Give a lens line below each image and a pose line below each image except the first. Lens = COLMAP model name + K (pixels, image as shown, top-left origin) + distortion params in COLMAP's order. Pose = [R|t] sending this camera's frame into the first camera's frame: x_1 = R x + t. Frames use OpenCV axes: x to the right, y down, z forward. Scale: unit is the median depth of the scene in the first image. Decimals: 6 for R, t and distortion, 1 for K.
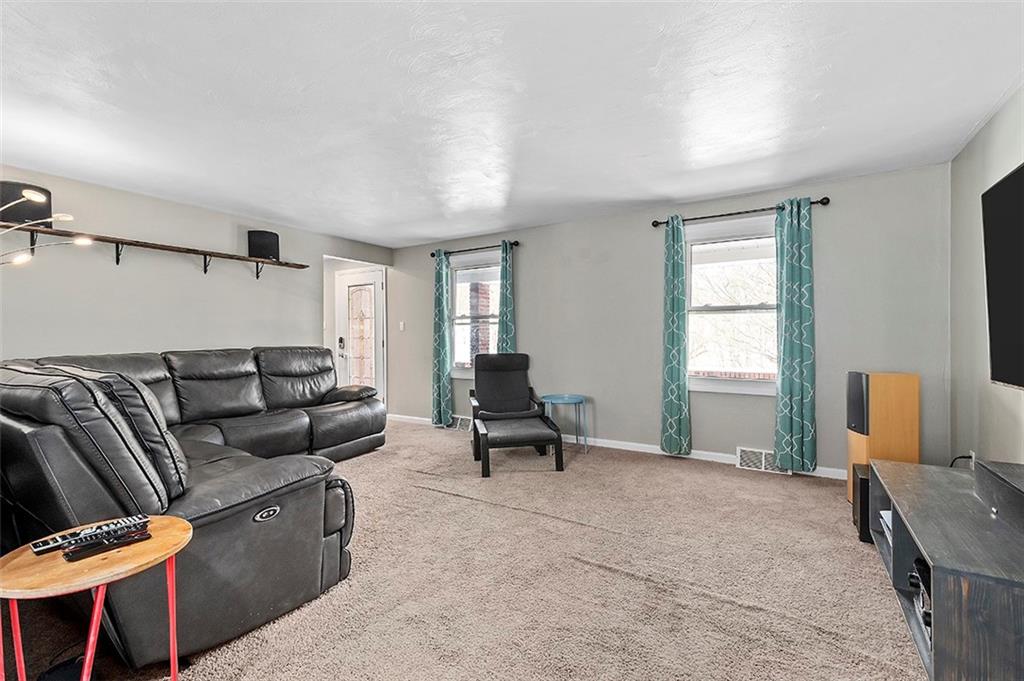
lens RADIAL K [[457.1, 0, 516.9], [0, 457.1, 341.4], [0, 0, 1]] dist [0.016221, -0.000319]
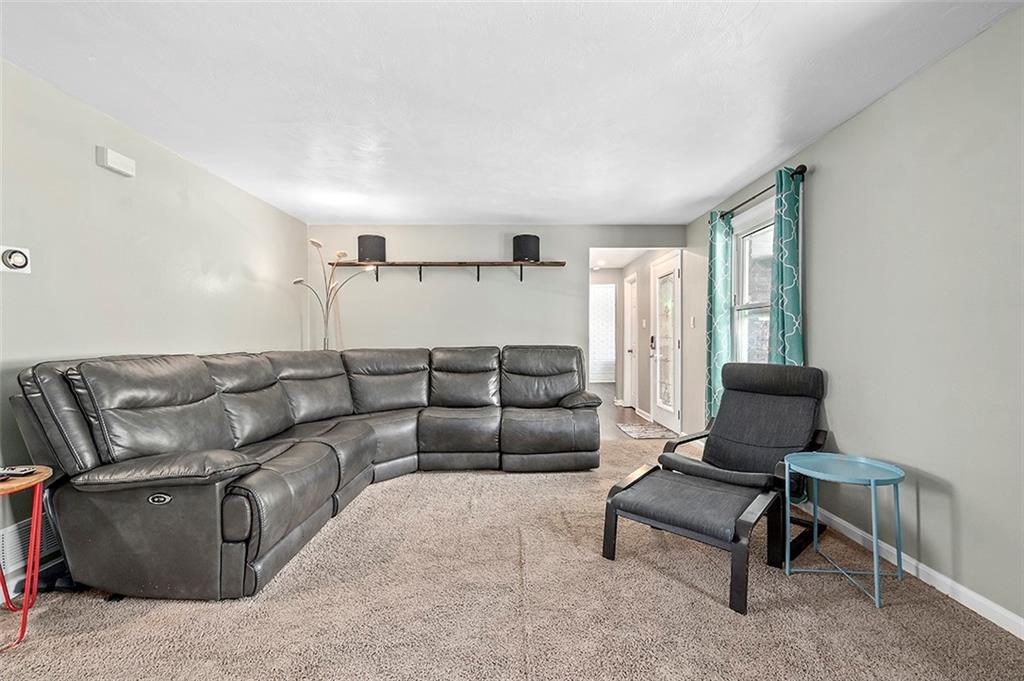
lens RADIAL K [[447.8, 0, 511.3], [0, 447.8, 336.7], [0, 0, 1]] dist [0.011544, -0.000414]
pose [[0.524963, 0.003390, -0.851118, 0.315088], [-0.009332, 0.999955, -0.001773, -0.005465], [0.851074, 0.008873, 0.524971, 0.451356]]
